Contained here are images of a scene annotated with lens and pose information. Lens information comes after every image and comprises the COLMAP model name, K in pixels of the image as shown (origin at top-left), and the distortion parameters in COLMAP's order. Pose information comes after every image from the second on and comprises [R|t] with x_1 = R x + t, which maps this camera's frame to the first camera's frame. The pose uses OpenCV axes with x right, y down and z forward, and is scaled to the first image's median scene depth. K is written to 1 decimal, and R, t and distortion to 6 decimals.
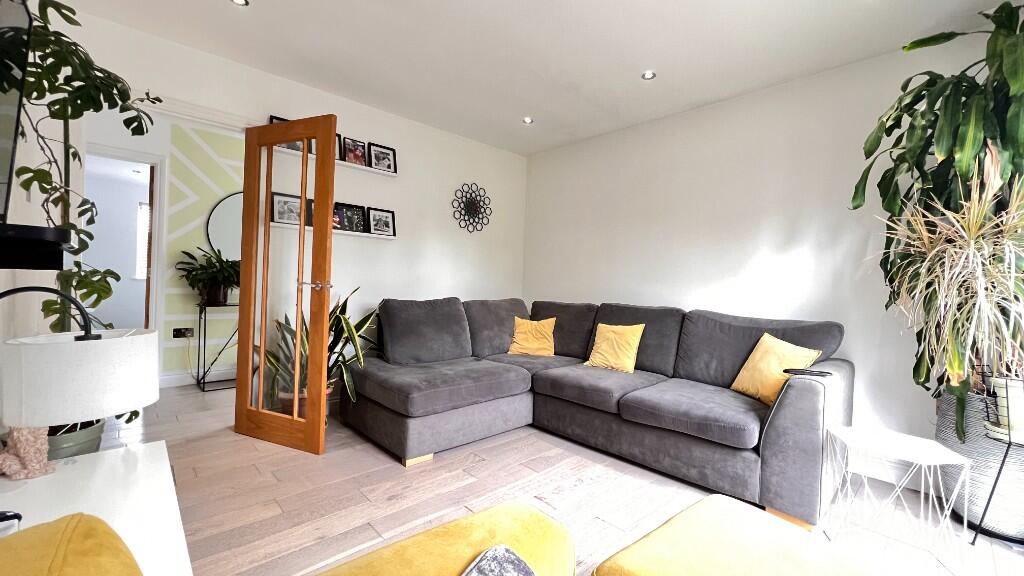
lens RADIAL K [[412.7, 0, 511.4], [0, 412.7, 284.6], [0, 0, 1]] dist [-0.002812, -0.000228]
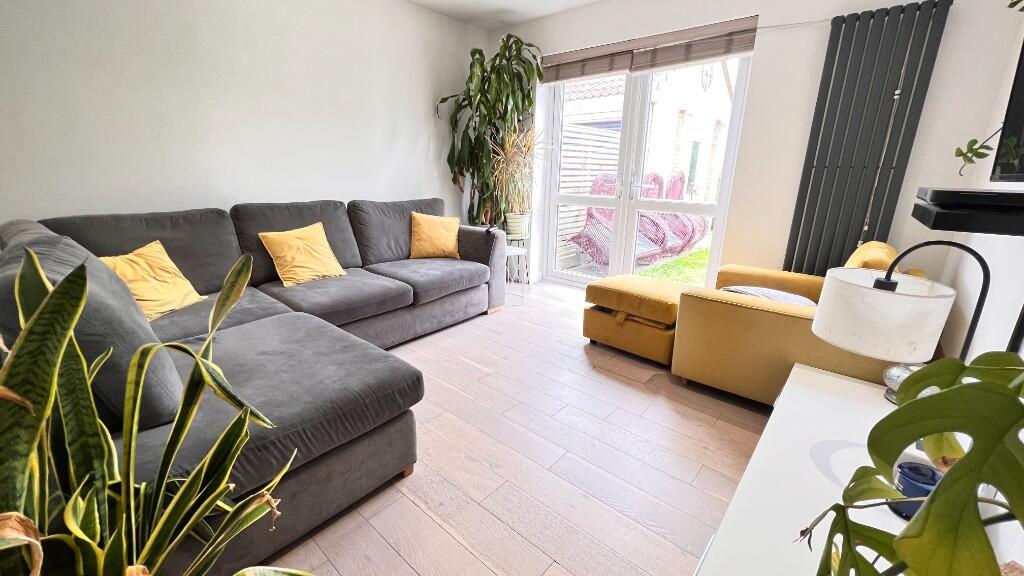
lens RADIAL K [[412.7, 0, 511.4], [0, 412.7, 284.6], [0, 0, 1]] dist [-0.002812, -0.000228]
pose [[-0.089974, -0.296325, 0.950840, -0.713152], [-0.011718, 0.954961, 0.296500, -0.054167], [-0.995875, 0.015536, -0.089394, 0.760034]]
